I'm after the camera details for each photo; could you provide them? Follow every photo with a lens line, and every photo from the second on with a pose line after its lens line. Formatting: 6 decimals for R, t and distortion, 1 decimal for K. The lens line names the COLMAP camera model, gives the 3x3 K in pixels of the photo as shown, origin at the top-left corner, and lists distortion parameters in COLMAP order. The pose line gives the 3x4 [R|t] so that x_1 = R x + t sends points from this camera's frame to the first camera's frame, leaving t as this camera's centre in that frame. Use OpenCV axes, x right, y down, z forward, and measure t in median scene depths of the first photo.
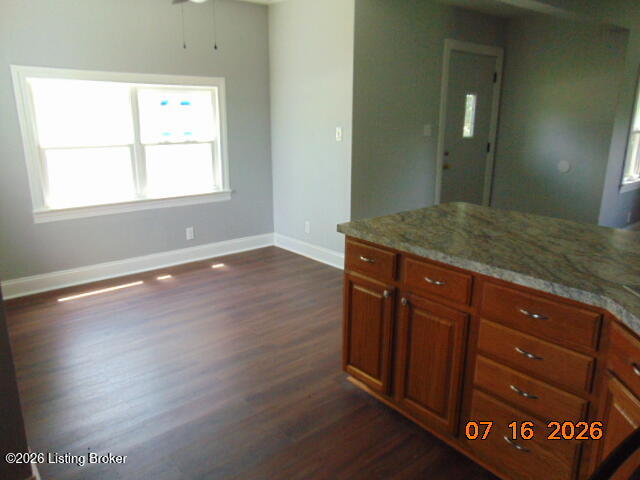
lens RADIAL K [[469.2, 0, 317.2], [0, 469.2, 238.4], [0, 0, 1]] dist [-0.003198, -0.003433]
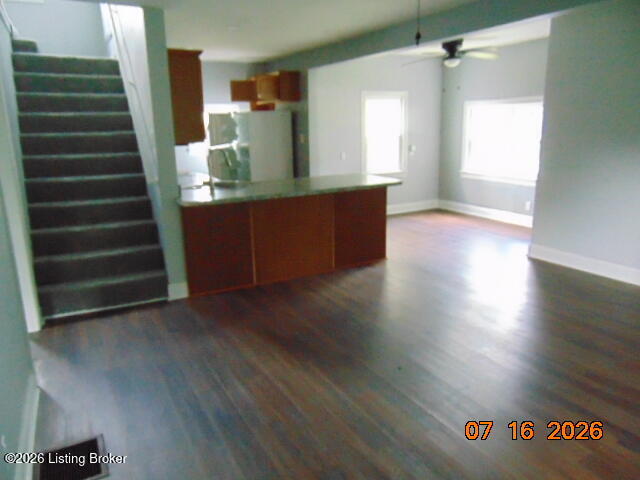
lens RADIAL K [[481.1, 0, 320.7], [0, 481.1, 241.9], [0, 0, 1]] dist [-0.024090, 0.062326]
pose [[-0.206719, 0.236312, -0.949433, 1.290727], [-0.225742, 0.932691, 0.281296, -0.181217], [0.952002, 0.272476, -0.139459, 0.655528]]
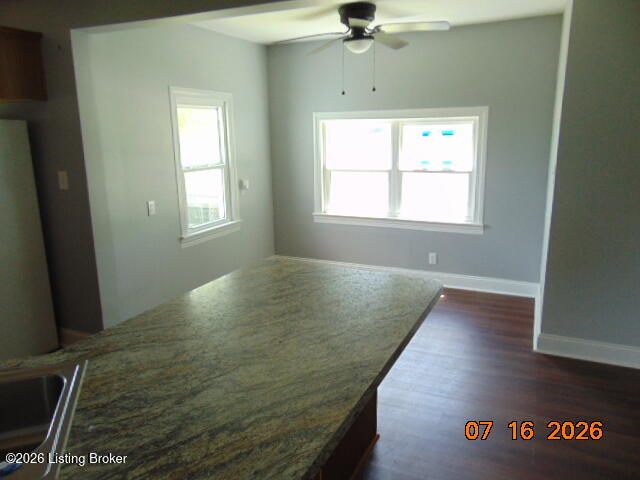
lens RADIAL K [[469.2, 0, 317.2], [0, 469.2, 238.4], [0, 0, 1]] dist [-0.003198, -0.003433]
pose [[0.434051, 0.189990, -0.880627, 0.534345], [-0.211668, 0.971653, 0.105300, -0.111205], [0.875669, 0.140695, 0.461962, 0.302783]]
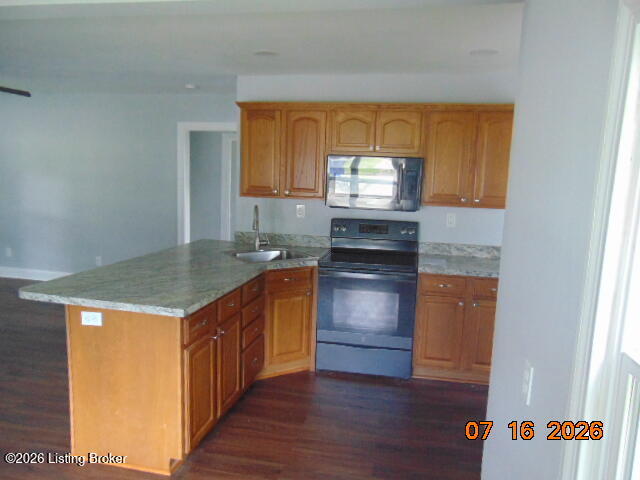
lens RADIAL K [[481.1, 0, 320.7], [0, 481.1, 241.9], [0, 0, 1]] dist [-0.024090, 0.062326]
pose [[-0.635927, -0.132598, 0.760272, -0.417987], [0.155903, 0.942747, 0.294827, -0.202013], [-0.755838, 0.306018, -0.578846, 0.658950]]
